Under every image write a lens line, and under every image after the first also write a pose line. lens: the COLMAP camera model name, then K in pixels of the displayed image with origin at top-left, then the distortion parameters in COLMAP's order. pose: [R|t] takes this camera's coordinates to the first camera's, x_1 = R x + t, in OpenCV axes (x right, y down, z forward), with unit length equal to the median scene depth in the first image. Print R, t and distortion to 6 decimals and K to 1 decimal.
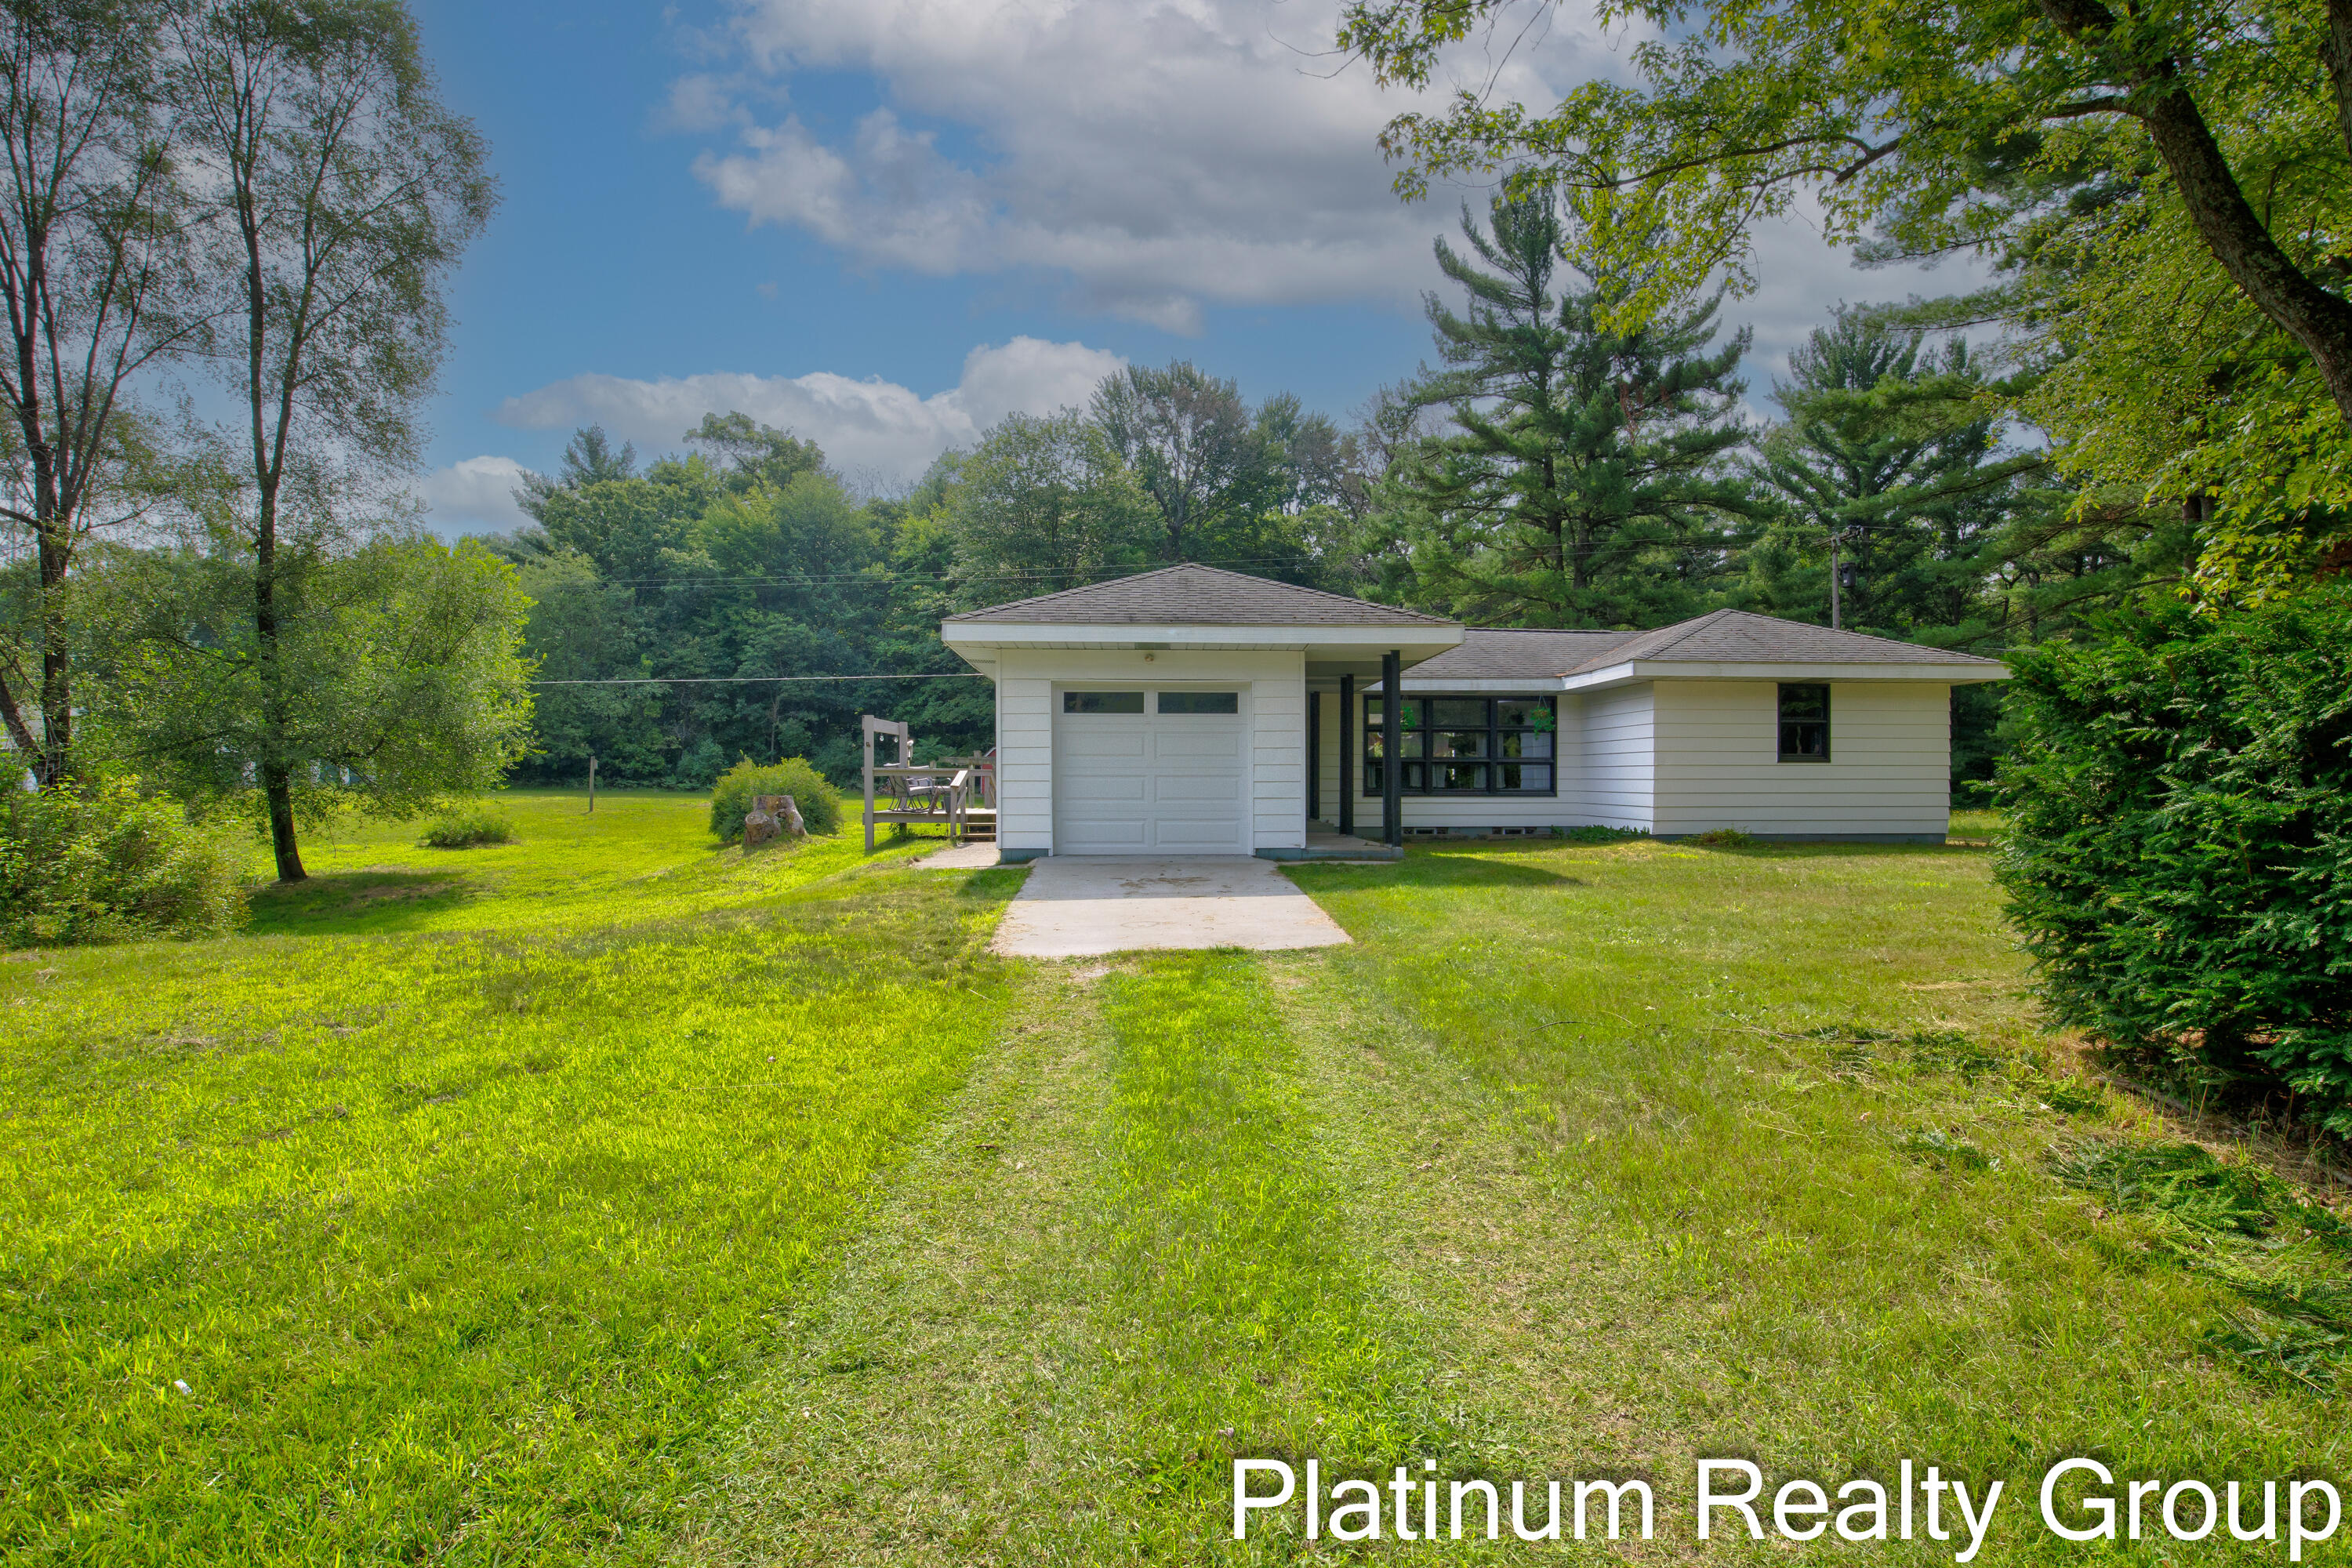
lens RADIAL K [[1202.3, 0, 1180.1], [0, 1202.3, 773.3], [0, 0, 1]] dist [-0.031228, 0.009062]
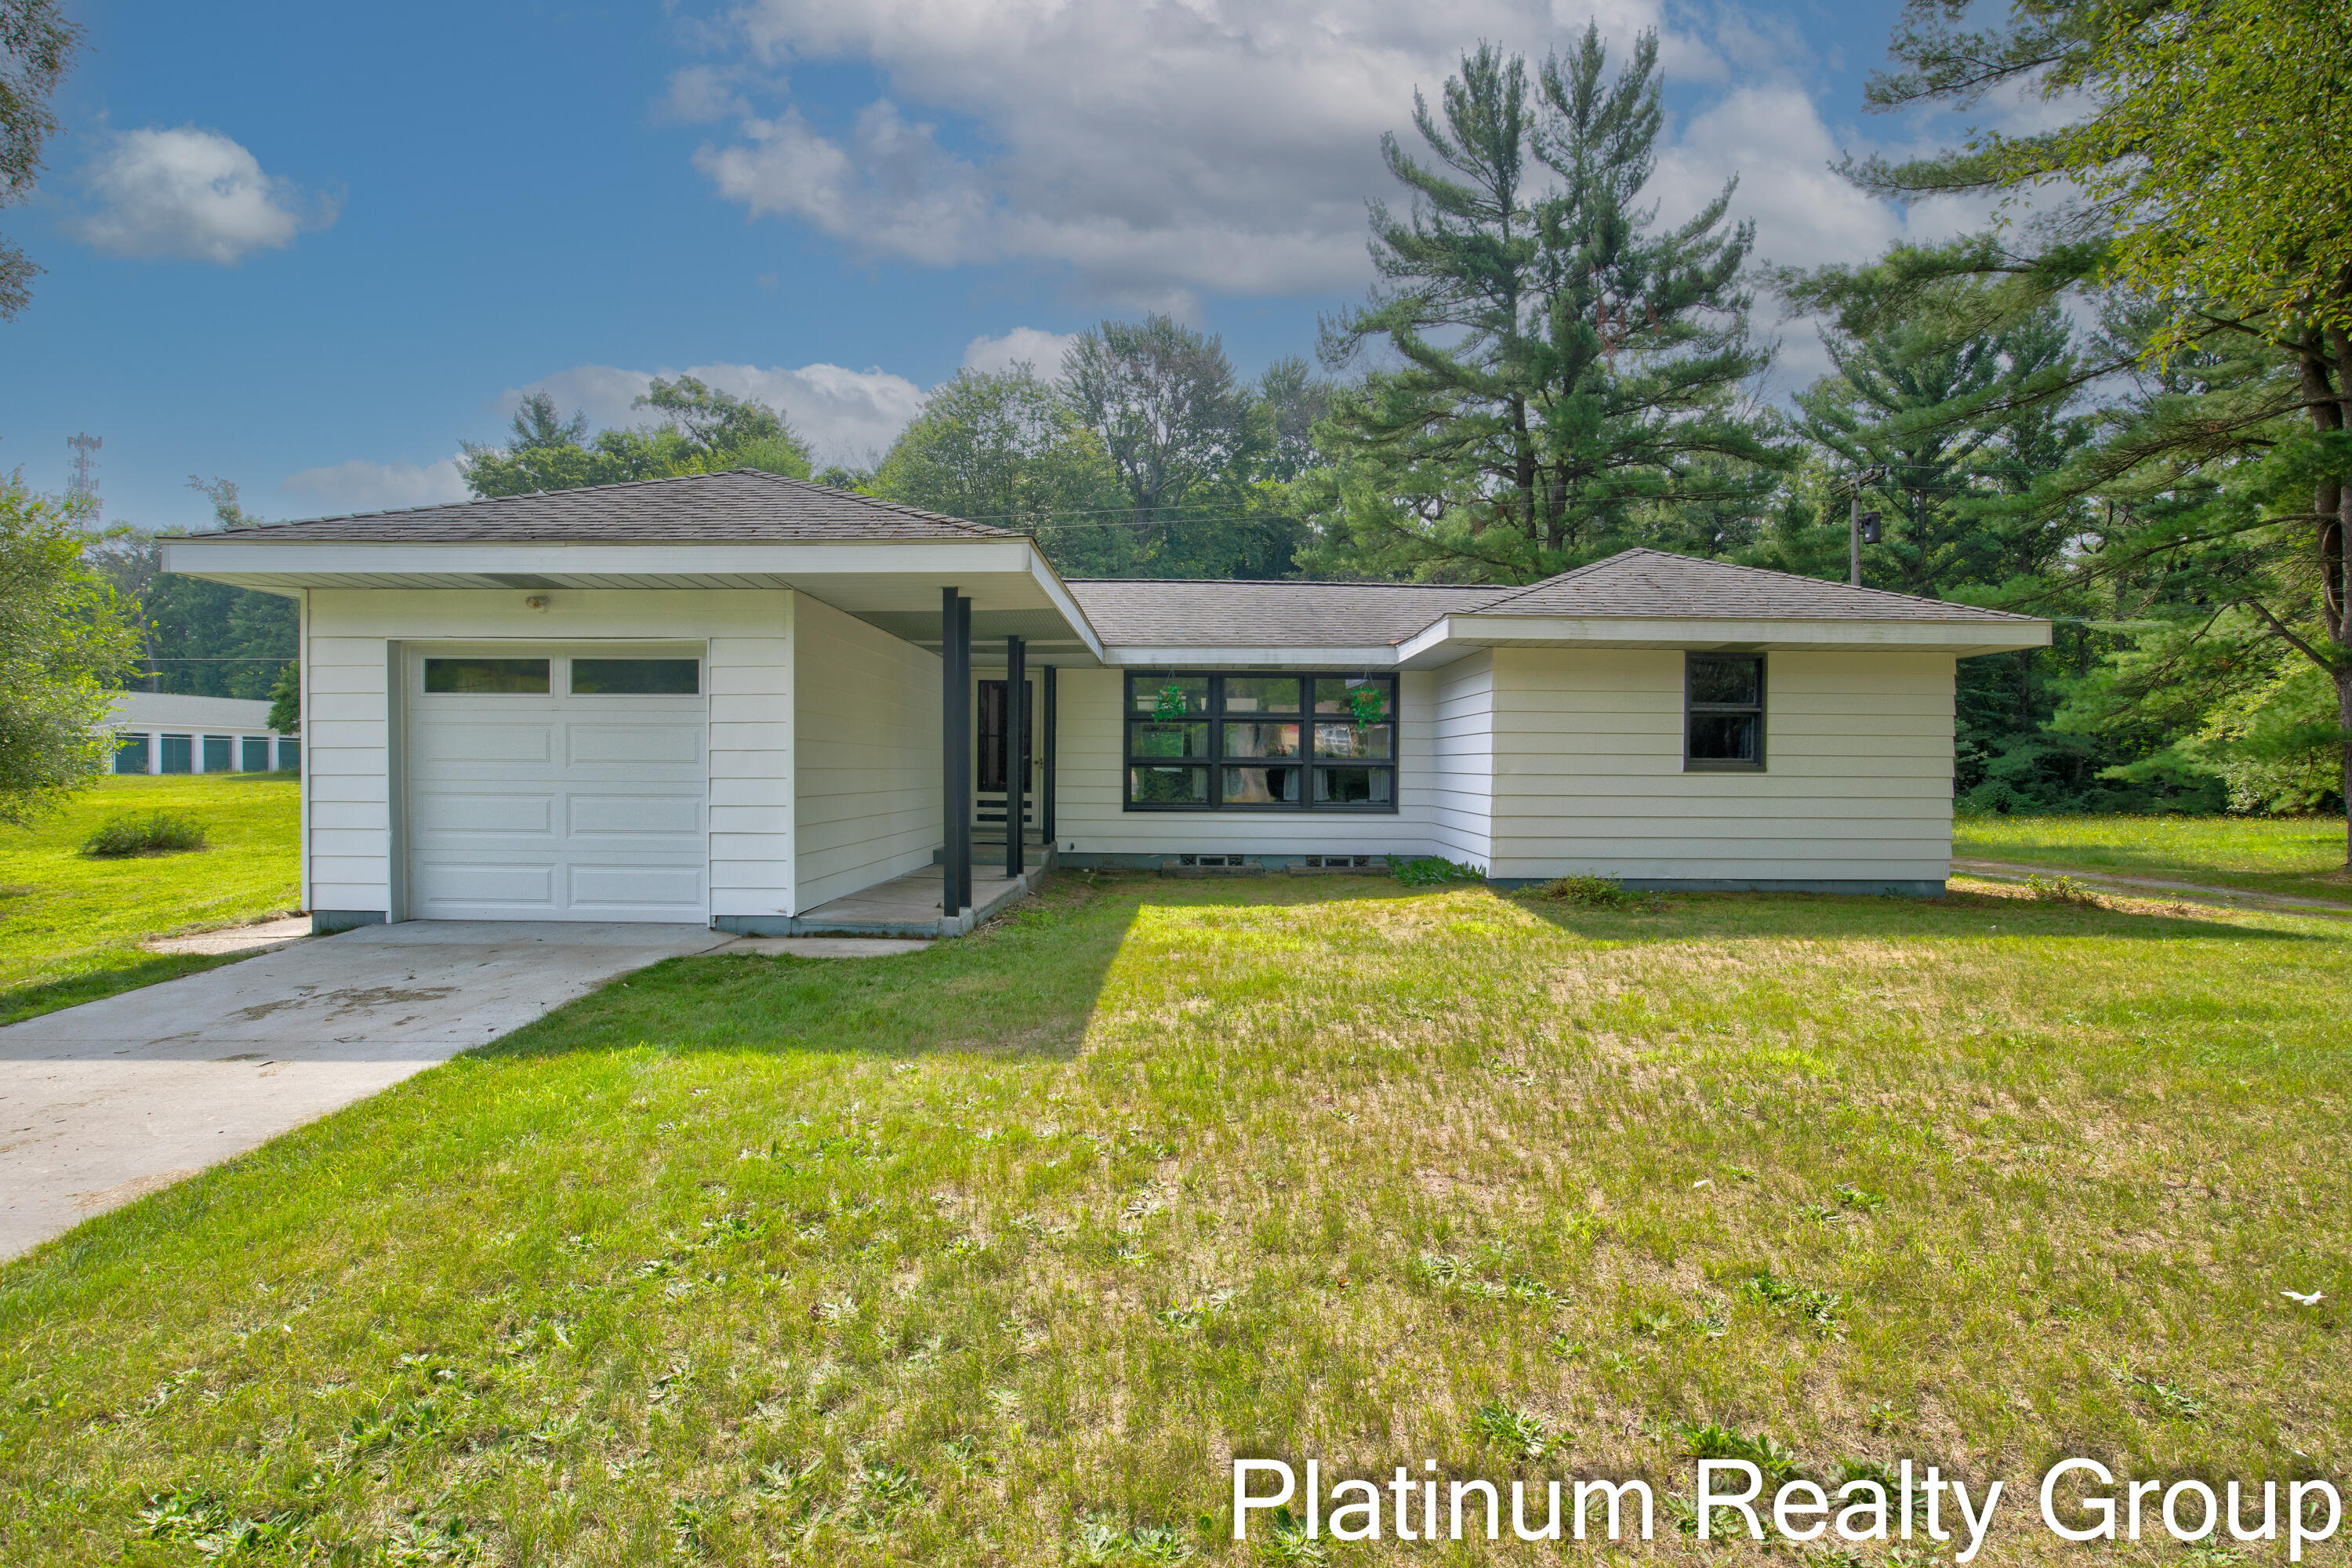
lens RADIAL K [[1202.3, 0, 1180.1], [0, 1202.3, 773.3], [0, 0, 1]] dist [-0.031228, 0.009062]
pose [[0.998700, 0.006508, -0.050561, 0.122712], [-0.005949, 0.999920, 0.011193, -0.006603], [0.050630, -0.010877, 0.998658, 0.155646]]
